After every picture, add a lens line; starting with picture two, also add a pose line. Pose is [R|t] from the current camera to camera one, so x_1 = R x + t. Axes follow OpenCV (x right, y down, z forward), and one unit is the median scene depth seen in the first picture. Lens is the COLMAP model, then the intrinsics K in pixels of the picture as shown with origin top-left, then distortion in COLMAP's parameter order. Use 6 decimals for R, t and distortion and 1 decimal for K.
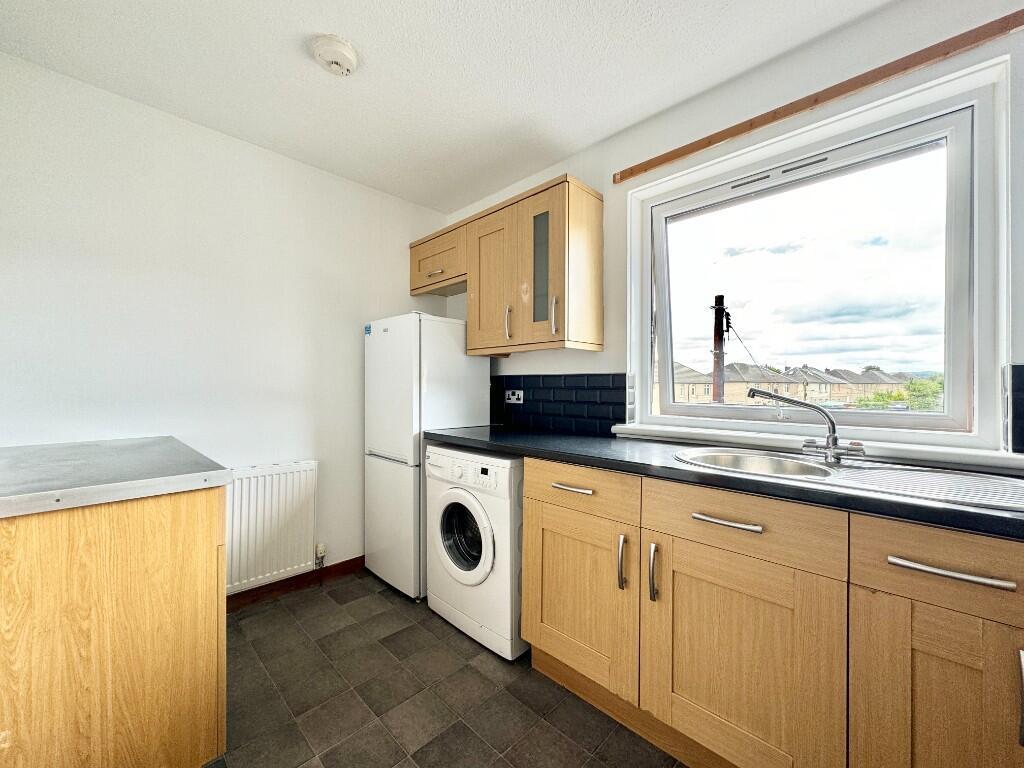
lens RADIAL K [[403.2, 0, 510.4], [0, 403.2, 384.9], [0, 0, 1]] dist [-0.011602, -0.000015]
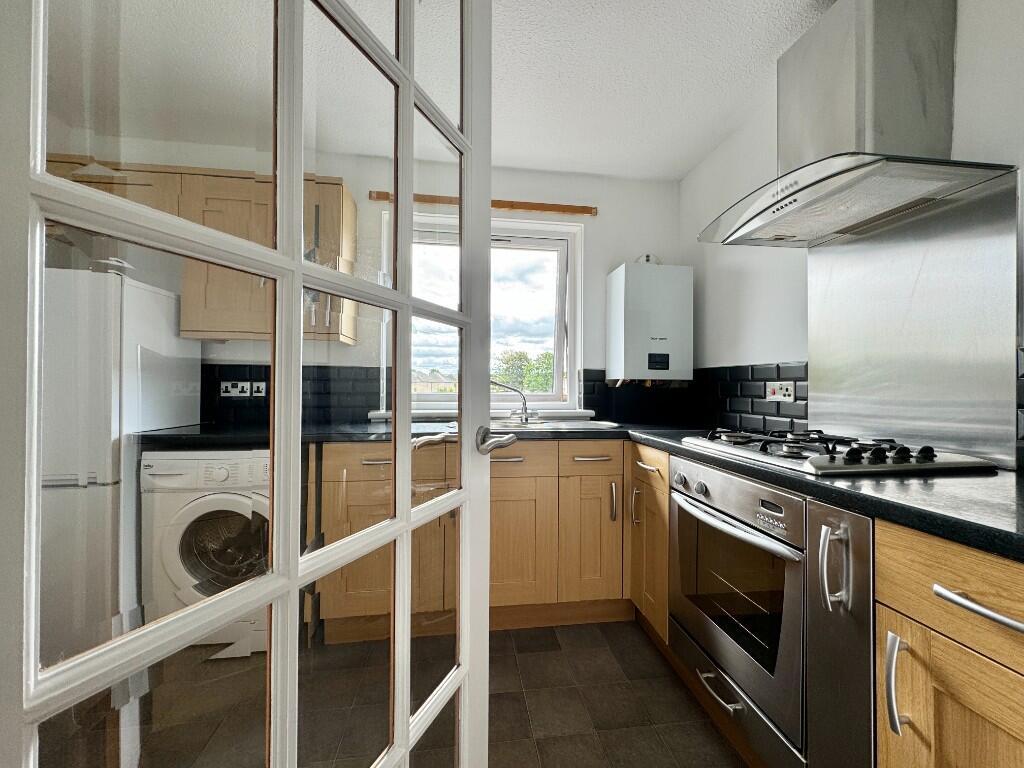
lens RADIAL K [[403.2, 0, 509.5], [0, 403.2, 383.6], [0, 0, 1]] dist [-0.011602, -0.000015]
pose [[0.604710, 0.004954, 0.796430, -0.381363], [-0.007219, 0.999974, -0.000739, 0.016231], [-0.796413, -0.005302, 0.604730, -0.006644]]
